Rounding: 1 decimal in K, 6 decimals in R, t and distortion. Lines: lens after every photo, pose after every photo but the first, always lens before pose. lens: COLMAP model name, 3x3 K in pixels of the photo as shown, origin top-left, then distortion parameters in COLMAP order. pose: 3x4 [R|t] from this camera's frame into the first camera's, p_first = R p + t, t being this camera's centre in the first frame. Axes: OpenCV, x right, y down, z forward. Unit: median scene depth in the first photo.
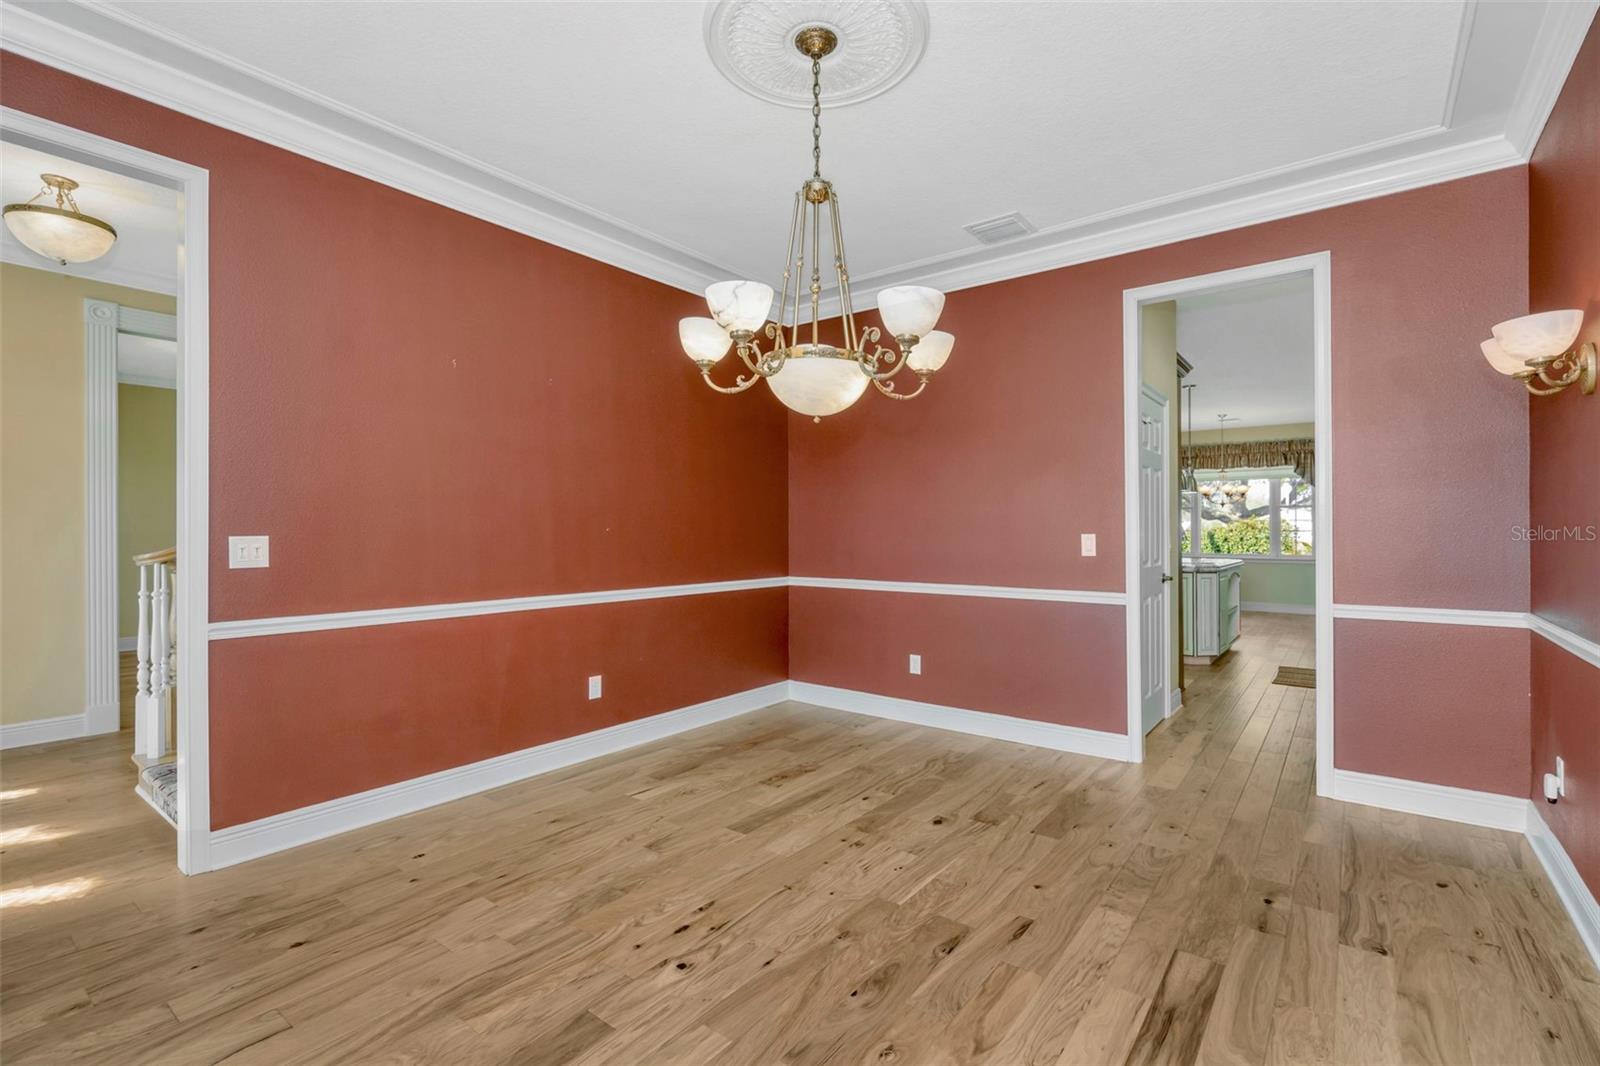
lens RADIAL K [[722.7, 0, 806.3], [0, 722.7, 529.2], [0, 0, 1]] dist [-0.008721, 0.000418]
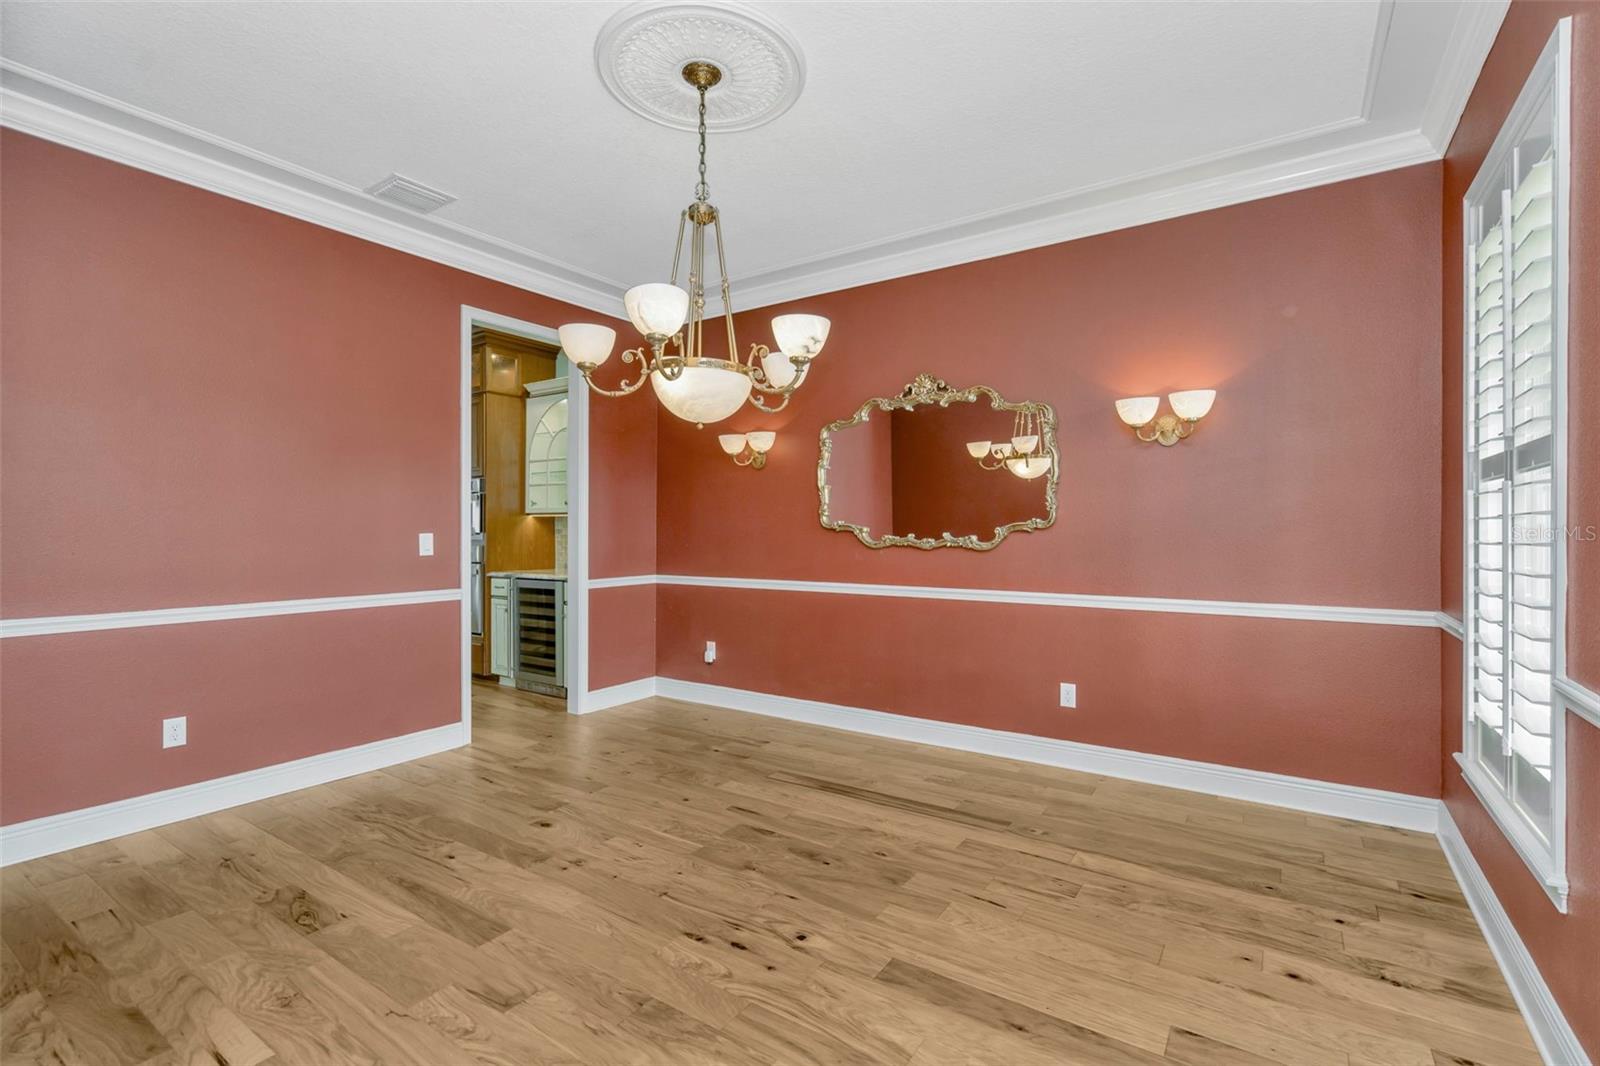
lens RADIAL K [[722.7, 0, 806.6], [0, 722.7, 529.3], [0, 0, 1]] dist [-0.008721, 0.000418]
pose [[-0.065716, -0.000369, 0.997838, -0.847348], [-0.000838, 1.000000, 0.000314, 0.000333], [-0.997838, -0.000816, -0.065717, 0.726193]]
